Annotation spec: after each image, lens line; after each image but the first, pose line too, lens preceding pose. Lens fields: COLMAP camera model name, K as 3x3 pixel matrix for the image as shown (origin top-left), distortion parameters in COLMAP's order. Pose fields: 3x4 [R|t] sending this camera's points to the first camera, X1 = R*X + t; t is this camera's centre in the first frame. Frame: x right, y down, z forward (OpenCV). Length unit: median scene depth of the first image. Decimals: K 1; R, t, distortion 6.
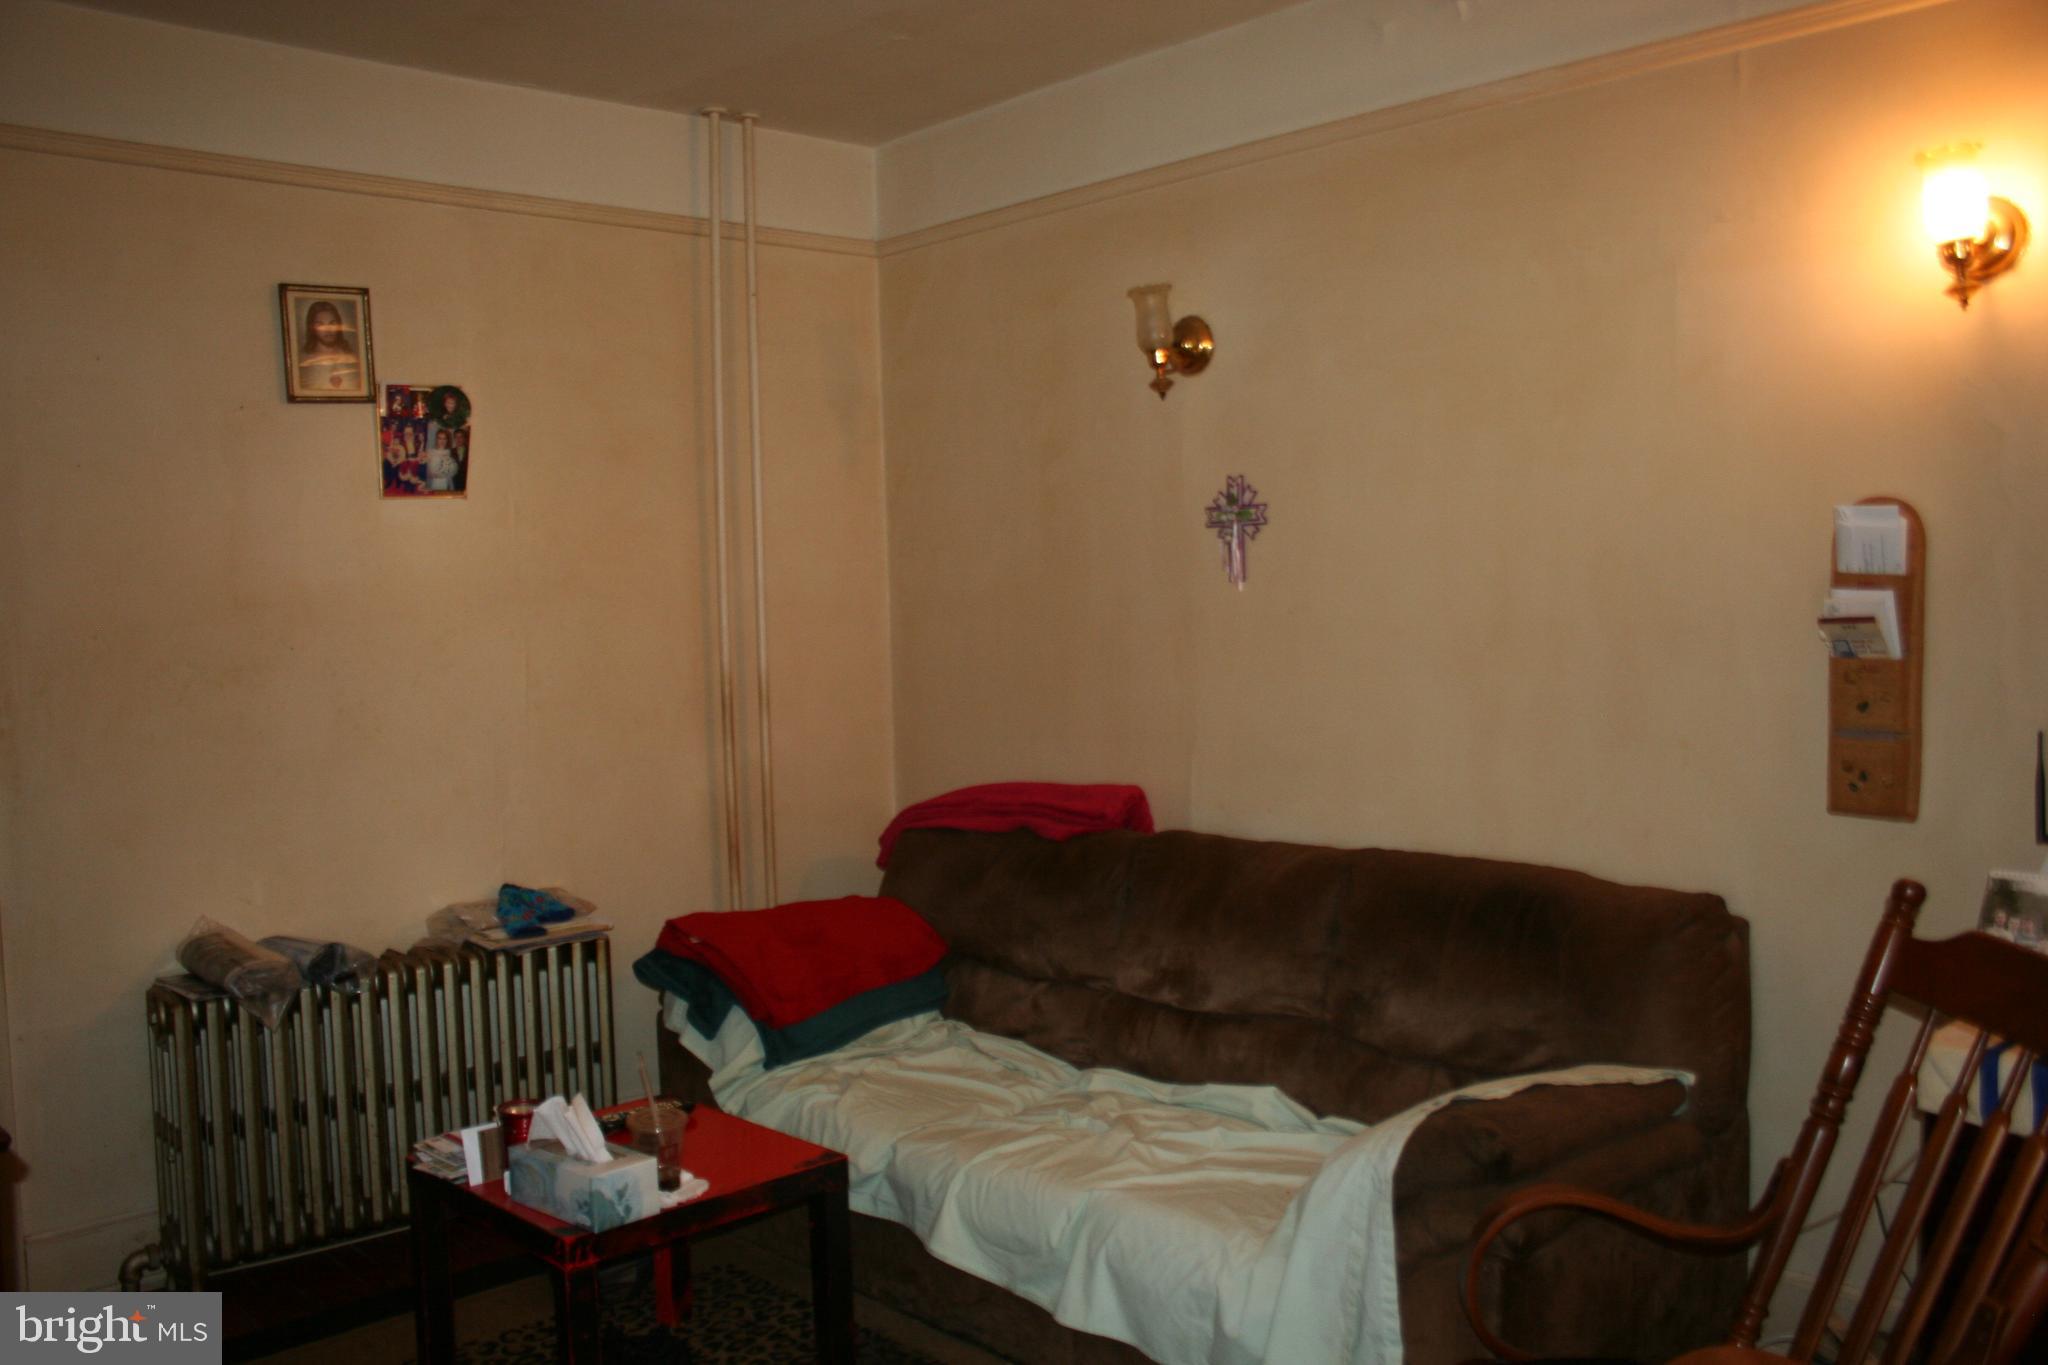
lens RADIAL K [[1702.5, 0, 1024.0], [0, 1702.5, 682.5], [0, 0, 1]] dist [-0.139968, 0.135344]
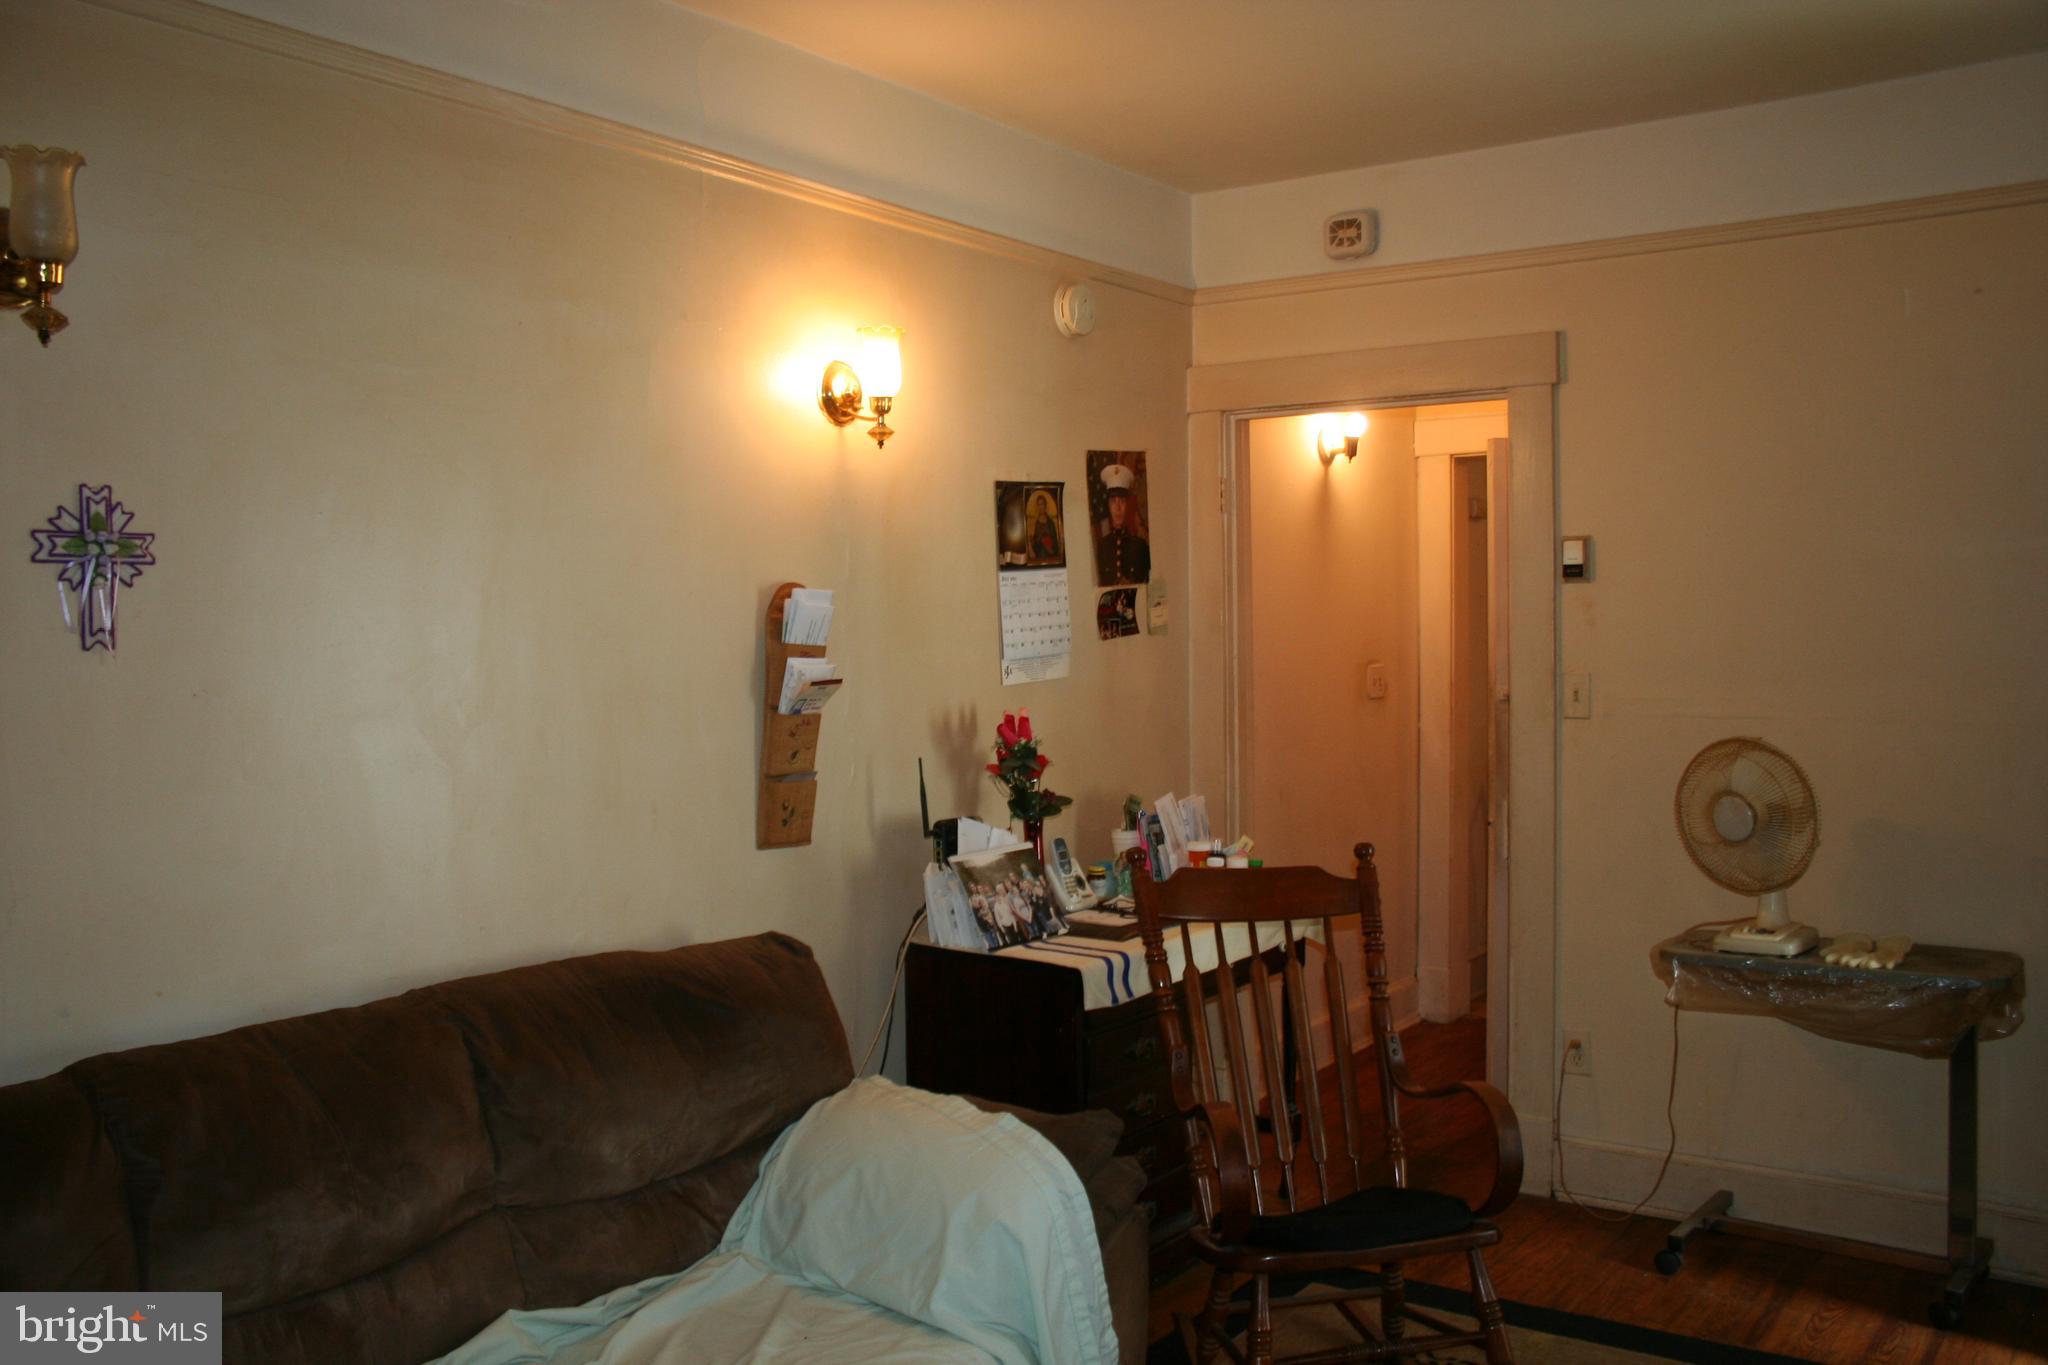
lens RADIAL K [[1702.5, 0, 1024.0], [0, 1702.5, 682.5], [0, 0, 1]] dist [-0.139968, 0.135344]
pose [[-0.204423, -0.002540, 0.978879, -0.553247], [0.071836, 0.997261, 0.017590, -0.035310], [-0.976243, 0.073915, -0.203681, 0.805416]]
